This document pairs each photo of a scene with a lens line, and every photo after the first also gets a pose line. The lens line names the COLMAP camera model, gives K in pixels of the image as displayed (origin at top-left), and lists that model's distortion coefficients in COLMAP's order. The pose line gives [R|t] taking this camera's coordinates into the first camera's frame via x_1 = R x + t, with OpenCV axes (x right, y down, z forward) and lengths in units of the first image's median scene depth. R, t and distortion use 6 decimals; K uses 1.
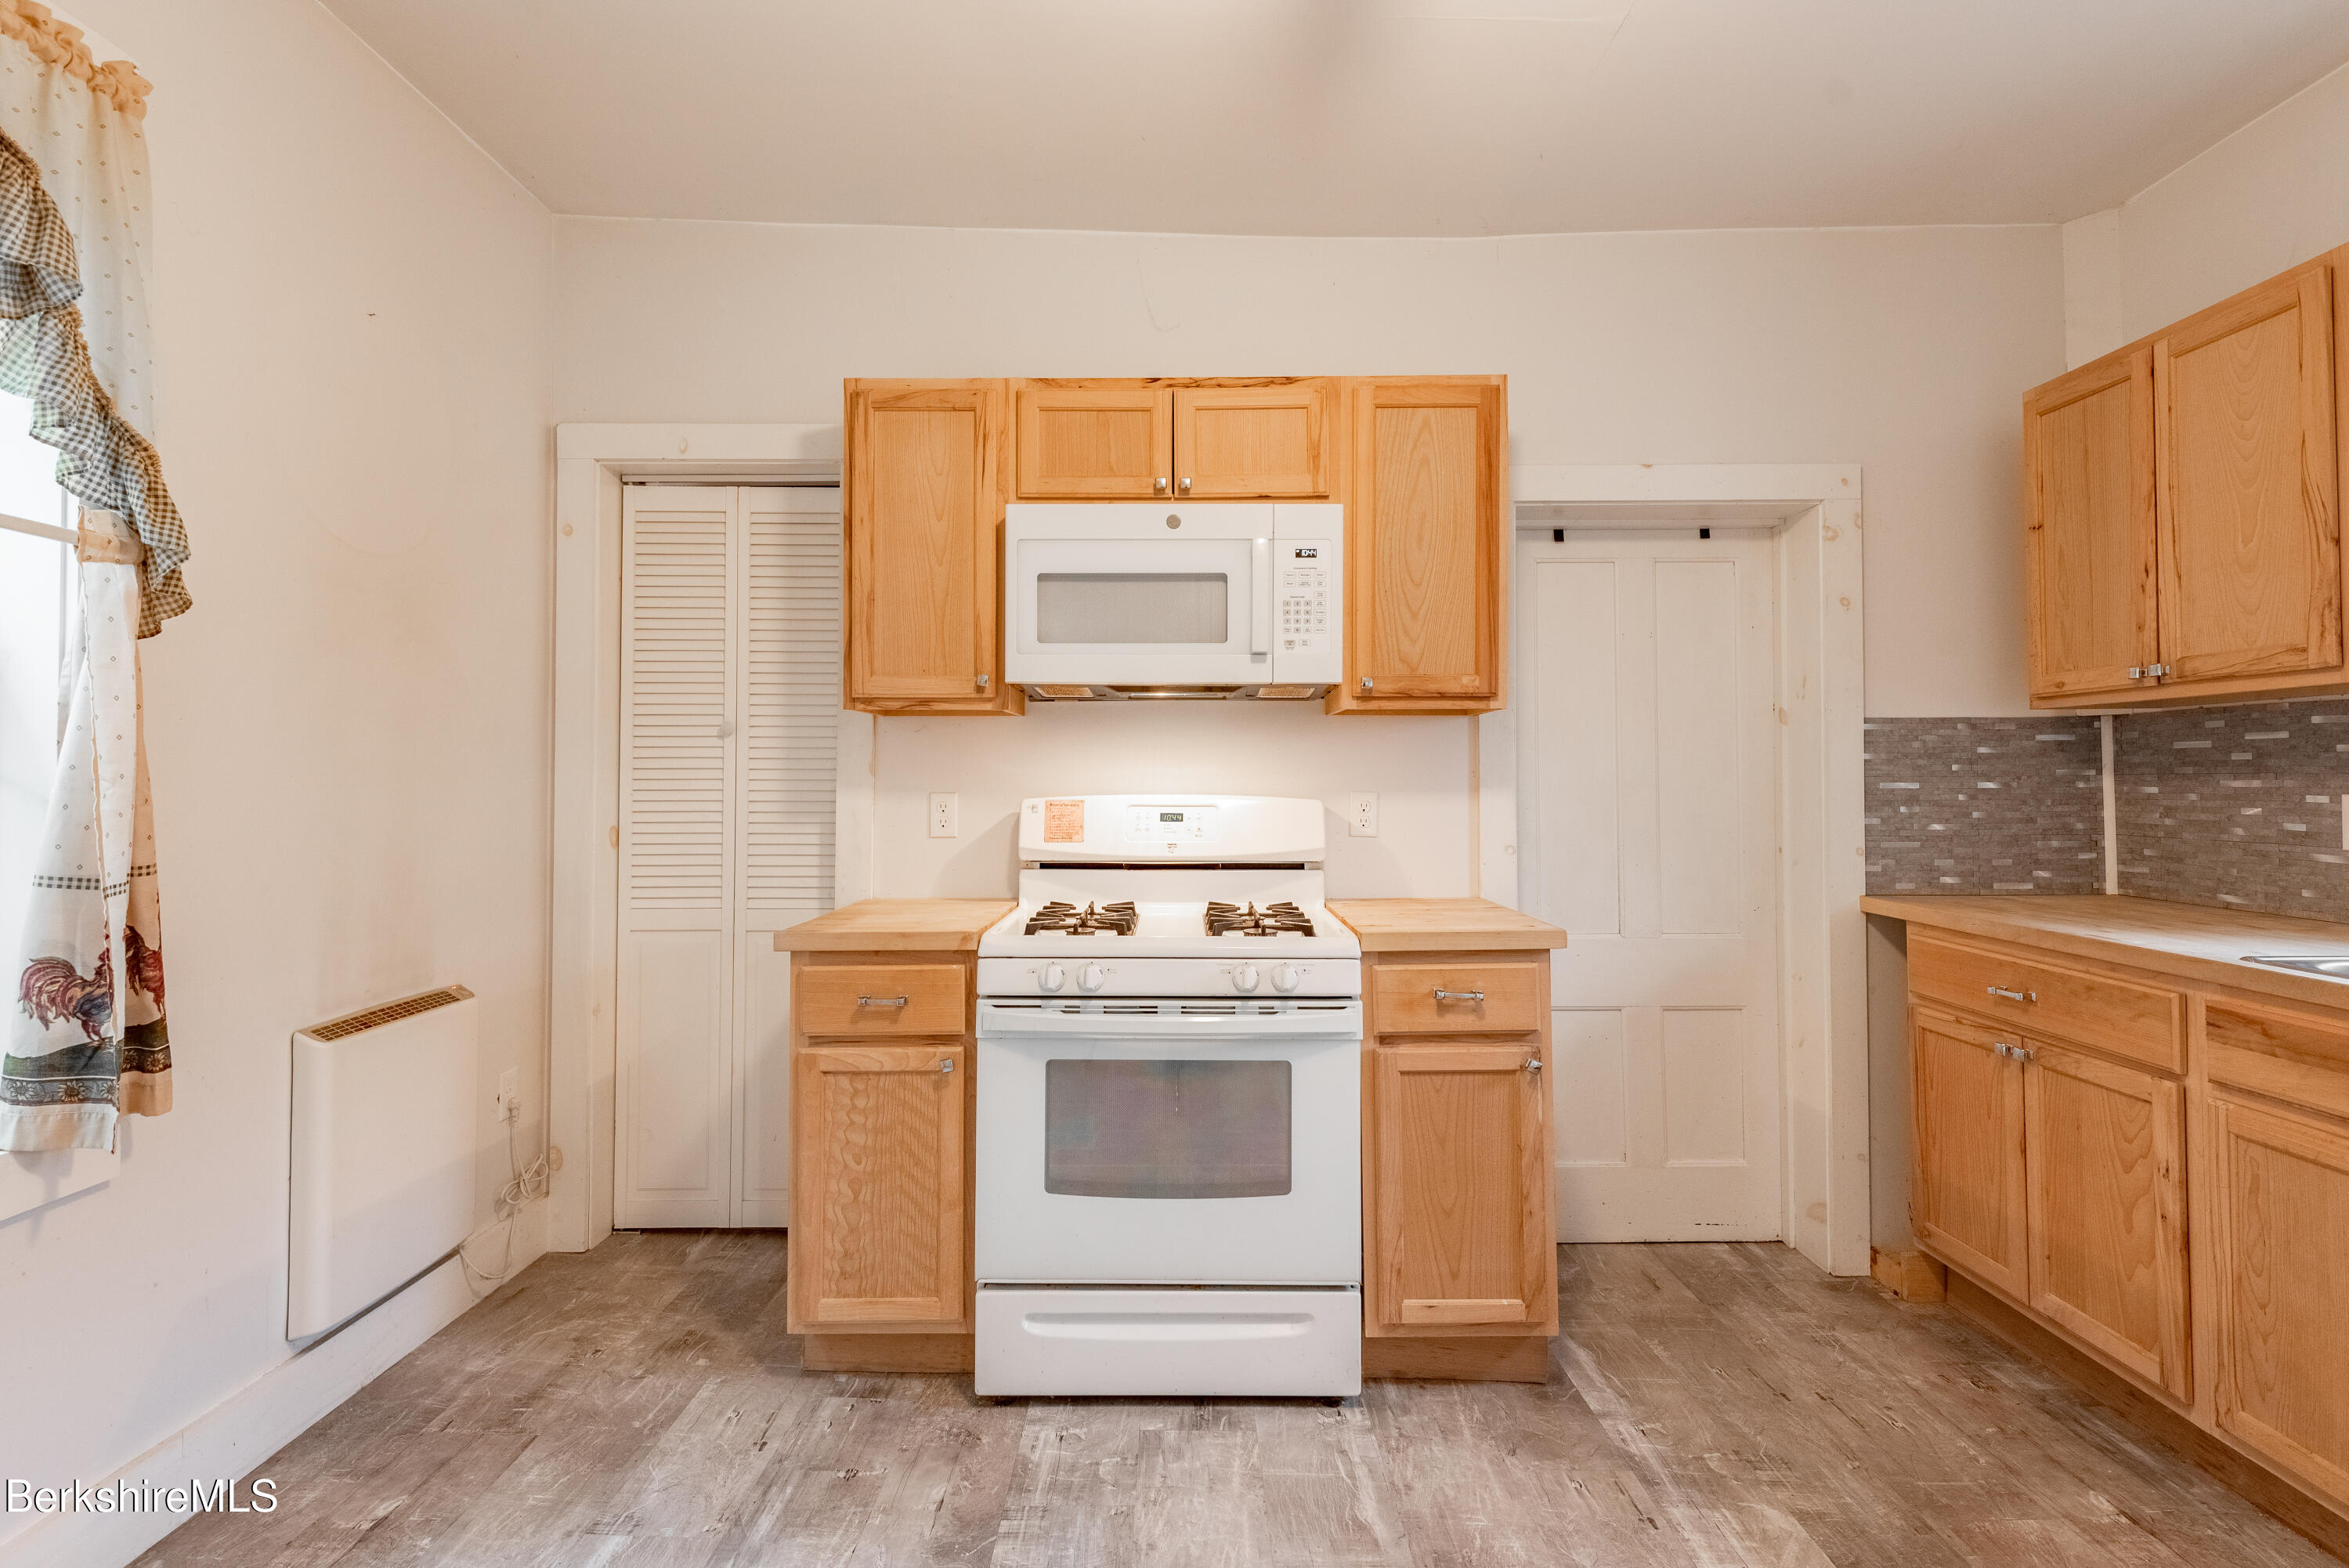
lens RADIAL K [[1129.7, 0, 1172.6], [0, 1129.7, 753.0], [0, 0, 1]] dist [-0.000621, -0.000048]
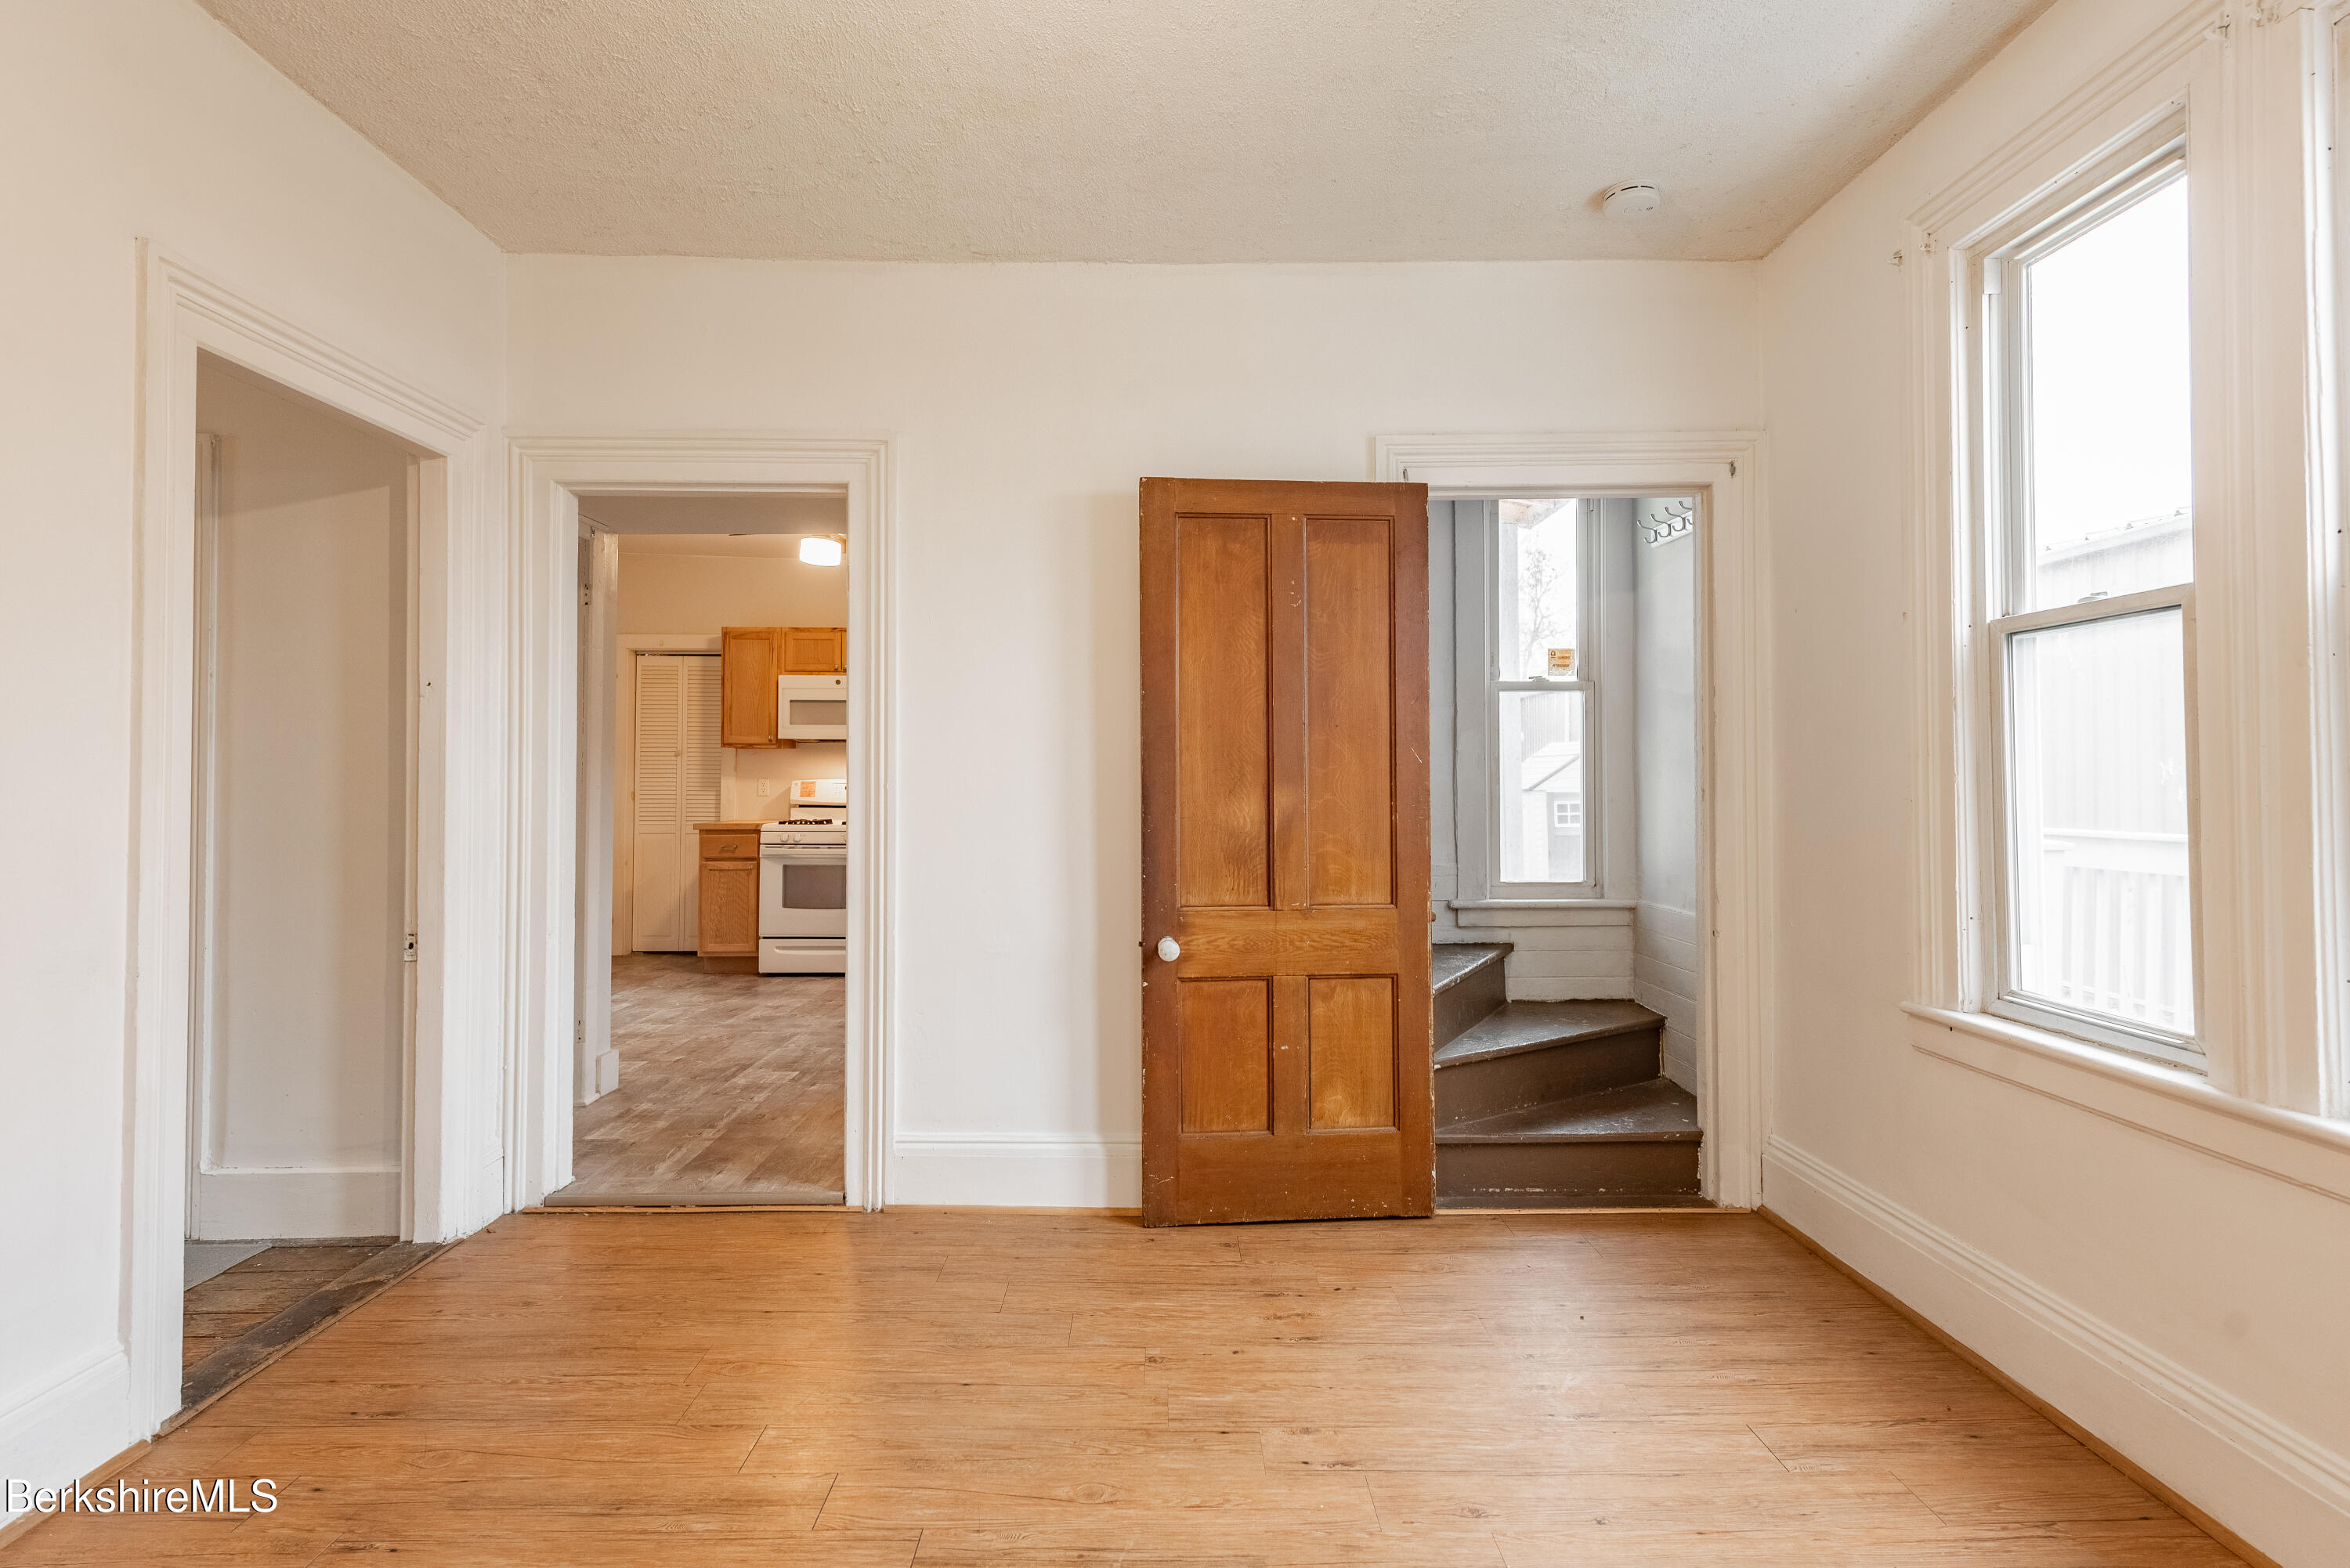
lens RADIAL K [[1204.0, 0, 1179.0], [0, 1204.0, 755.5], [0, 0, 1]] dist [0.025060, -0.016254]
pose [[0.999899, 0.002630, 0.013990, 0.788117], [-0.002676, 0.999991, 0.003321, -0.032801], [-0.013981, -0.003358, 0.999897, -1.969339]]
